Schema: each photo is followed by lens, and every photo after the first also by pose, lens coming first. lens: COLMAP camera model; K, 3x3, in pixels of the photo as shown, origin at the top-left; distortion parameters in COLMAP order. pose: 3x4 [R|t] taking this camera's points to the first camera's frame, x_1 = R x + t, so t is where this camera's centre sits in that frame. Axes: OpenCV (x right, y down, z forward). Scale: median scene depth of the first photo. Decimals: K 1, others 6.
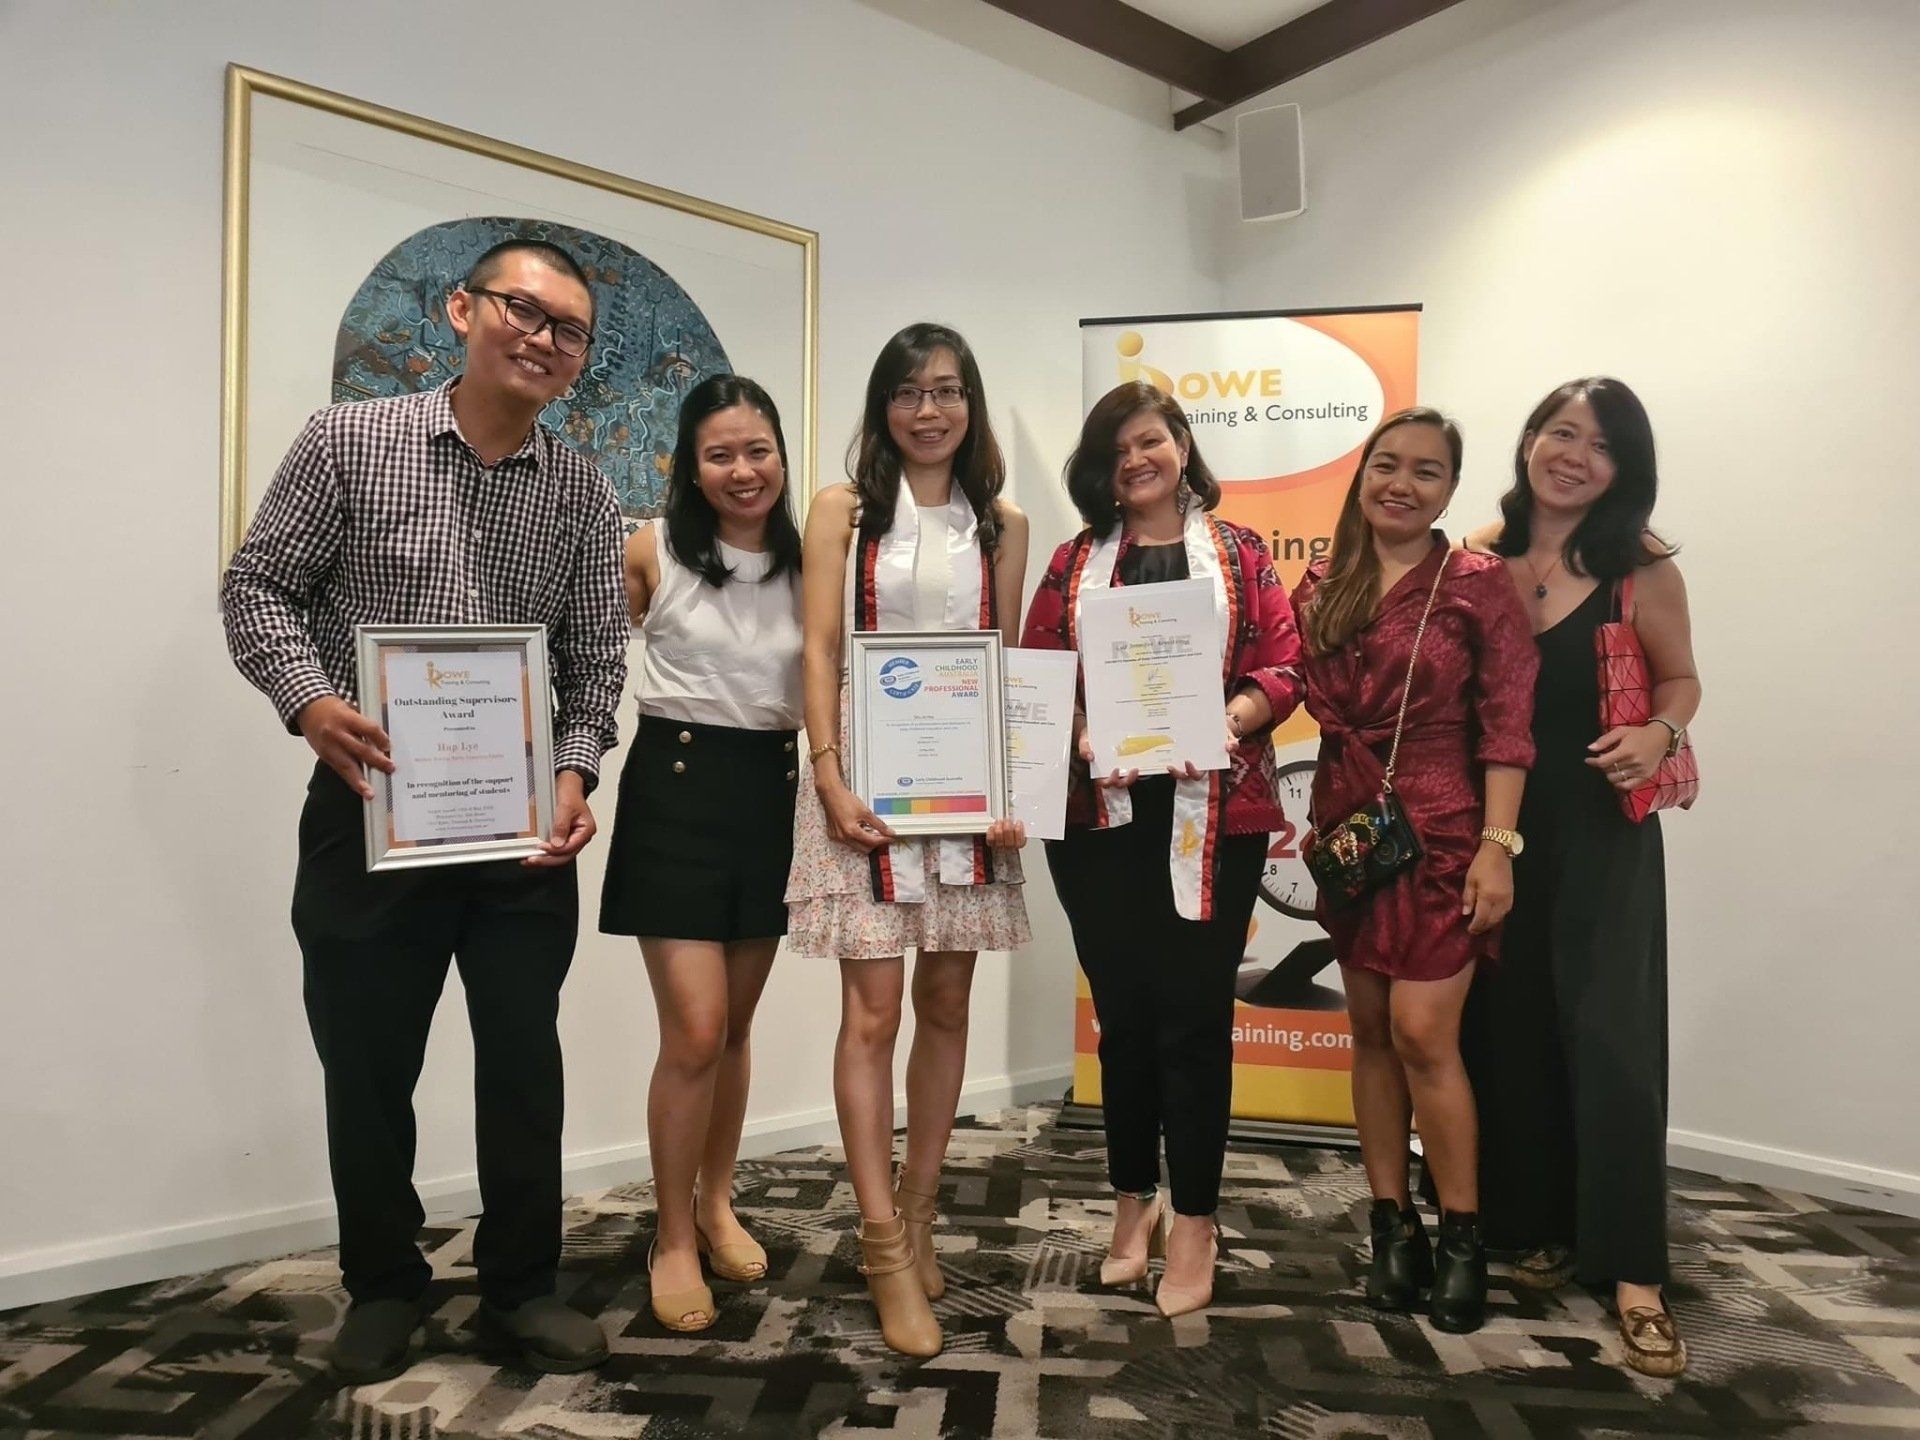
lens RADIAL K [[1345.8, 0, 990.9], [0, 1345.8, 765.7], [0, 0, 1]] dist [0.054898, -0.031177]
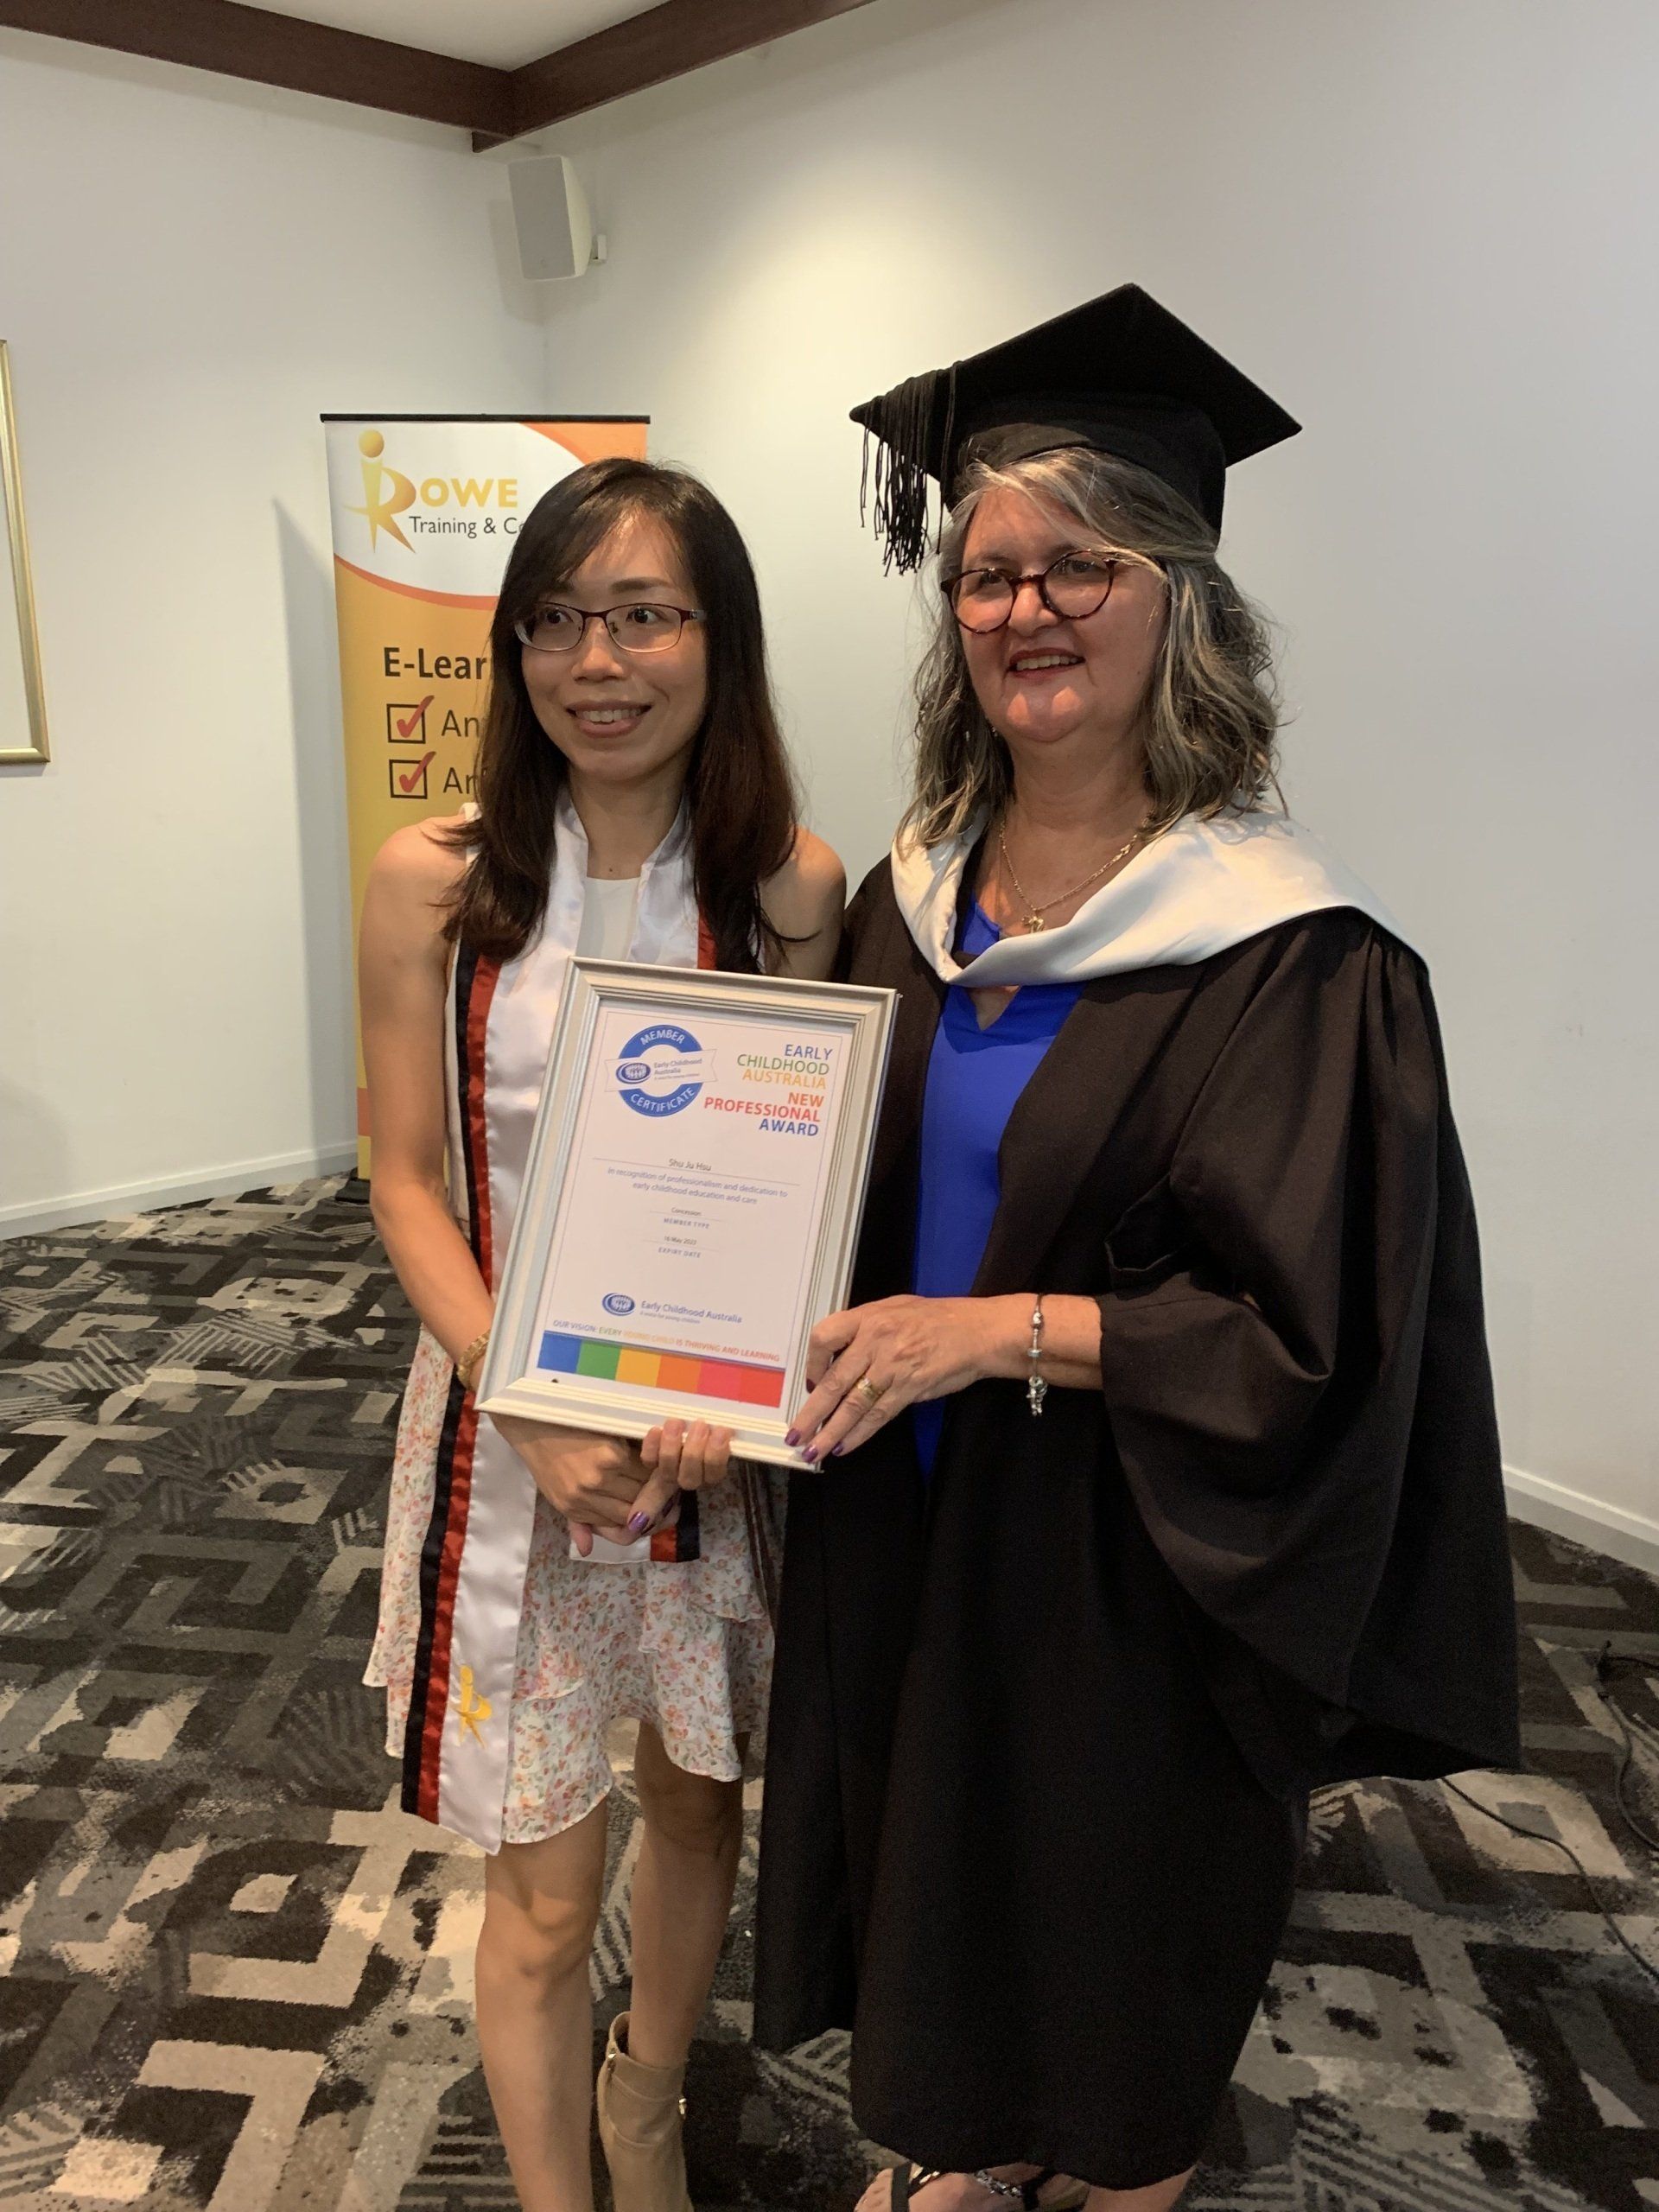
lens RADIAL K [[1581.1, 0, 809.3], [0, 1581.1, 1082.1], [0, 0, 1]] dist [0.012704, -0.011454]
pose [[0.999828, 0.007192, 0.017122, 0.456162], [-0.011604, 0.961754, 0.273668, -0.208337], [-0.014499, -0.273819, 0.961672, -0.264975]]
